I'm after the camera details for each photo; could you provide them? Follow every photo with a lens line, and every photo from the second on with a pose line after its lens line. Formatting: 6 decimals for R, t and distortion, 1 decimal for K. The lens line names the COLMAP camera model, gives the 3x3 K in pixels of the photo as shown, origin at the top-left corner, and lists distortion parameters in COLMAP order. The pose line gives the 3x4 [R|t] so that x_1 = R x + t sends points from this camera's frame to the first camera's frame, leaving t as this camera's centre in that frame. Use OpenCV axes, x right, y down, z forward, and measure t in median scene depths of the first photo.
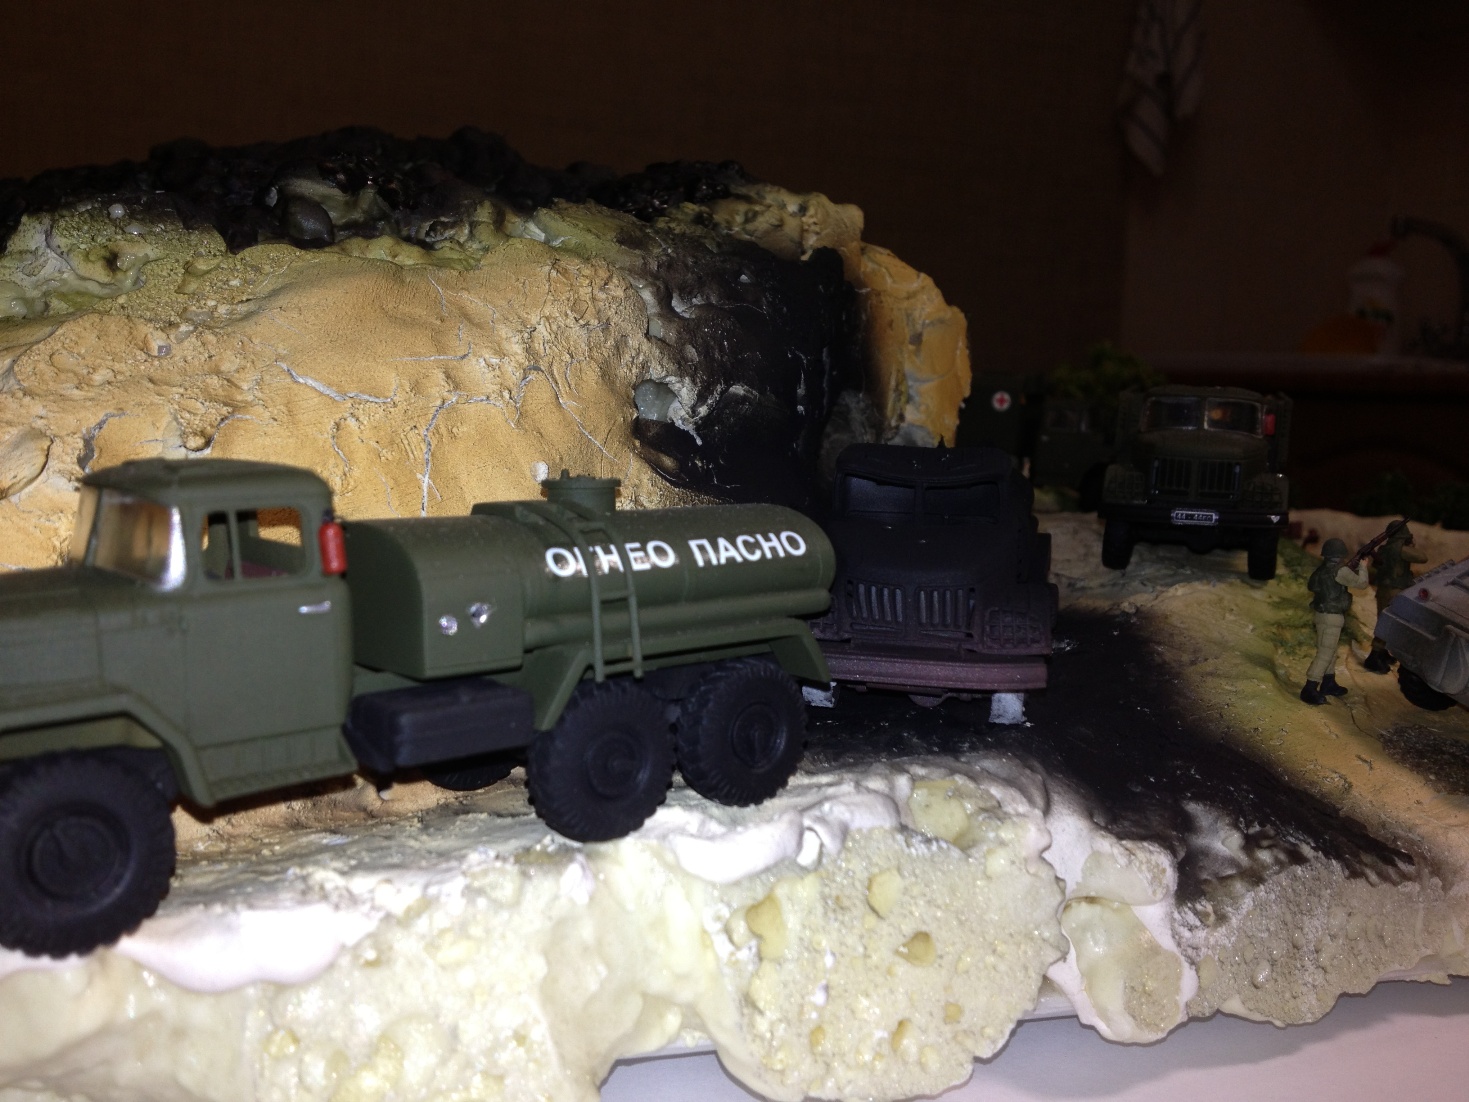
lens RADIAL K [[1404.6, 0, 727.3], [0, 1404.6, 541.0], [0, 0, 1]] dist [0.196967, -0.490667]
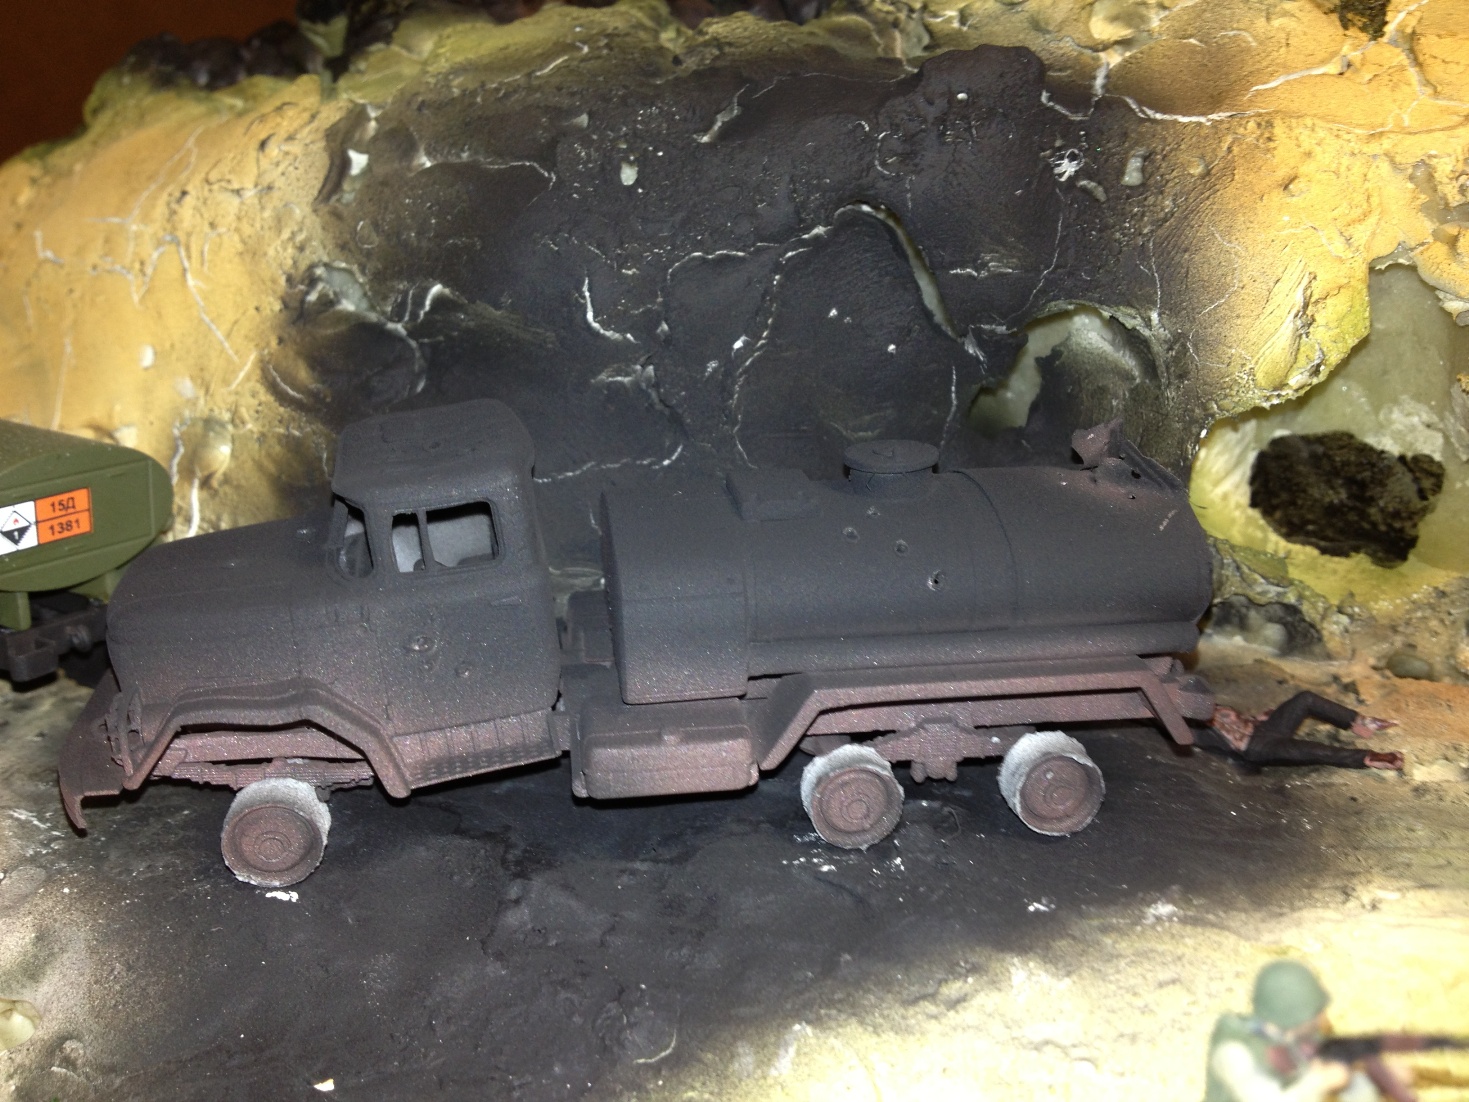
lens RADIAL K [[1423.3, 0, 692.9], [0, 1423.3, 555.2], [0, 0, 1]] dist [0.178054, -0.536836]
pose [[0.360979, 0.305204, -0.881218, 0.747222], [-0.122241, 0.952263, 0.279736, -0.202549], [0.924528, 0.006743, 0.381055, 0.861027]]
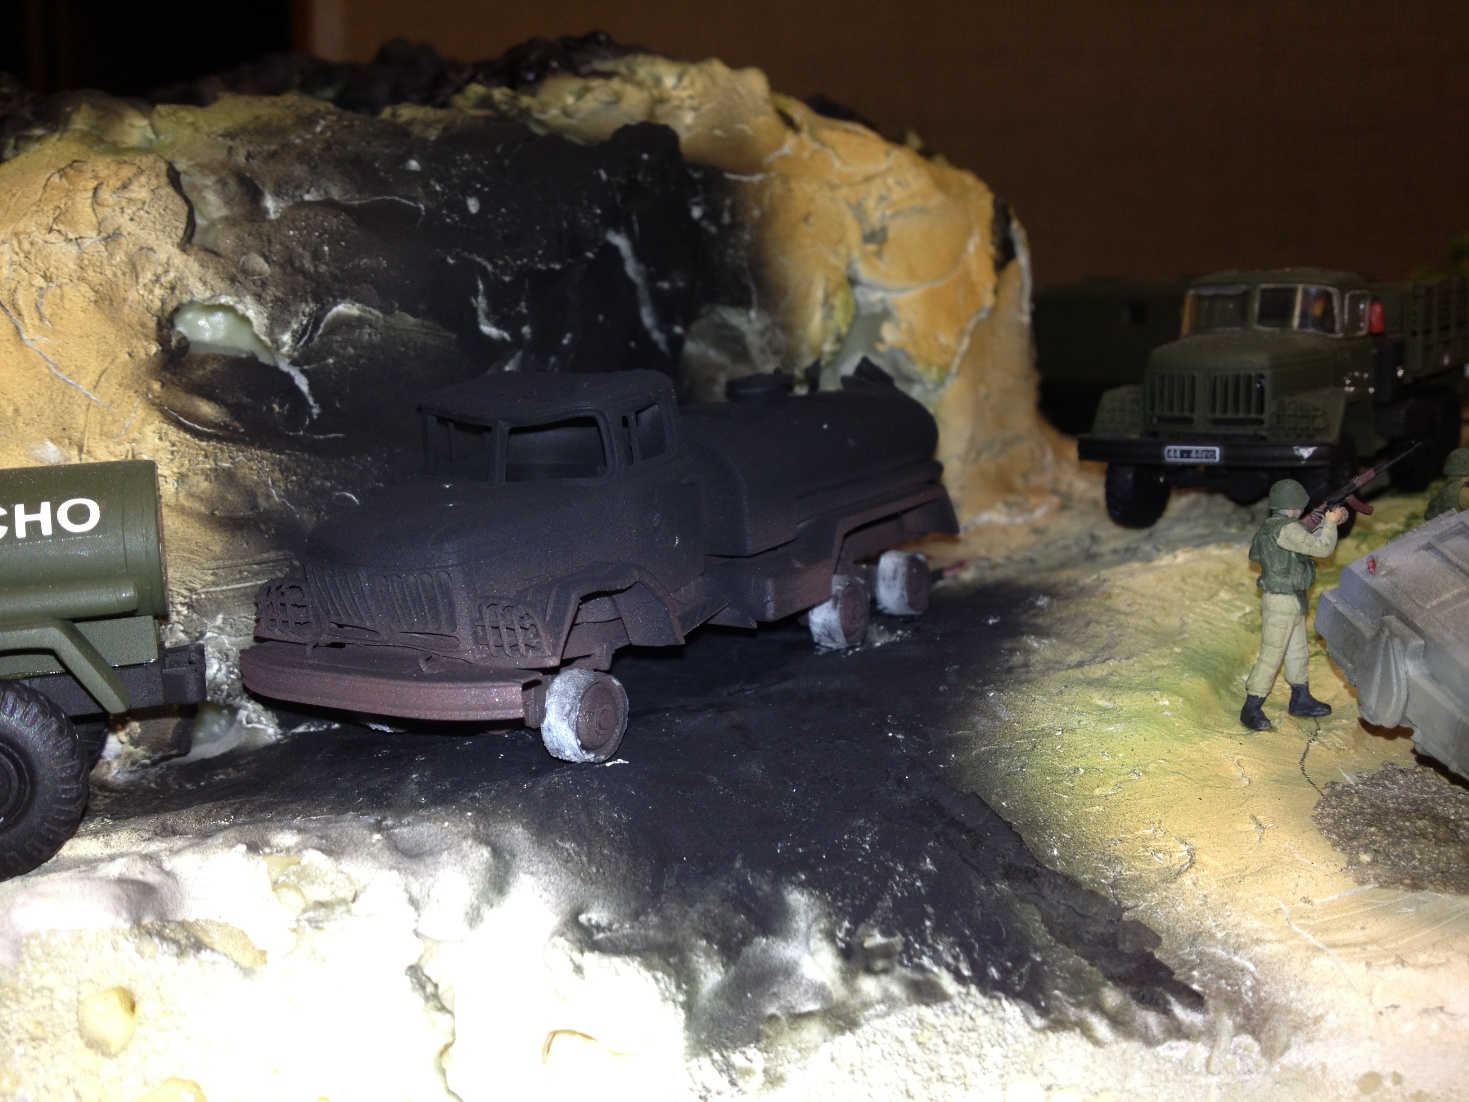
lens RADIAL K [[1423.3, 0, 692.9], [0, 1423.3, 555.2], [0, 0, 1]] dist [0.178054, -0.536836]
pose [[0.941821, -0.013006, -0.335864, 0.453843], [0.025600, 0.999124, 0.033096, 0.004675], [0.335139, -0.039769, 0.941329, 0.330781]]
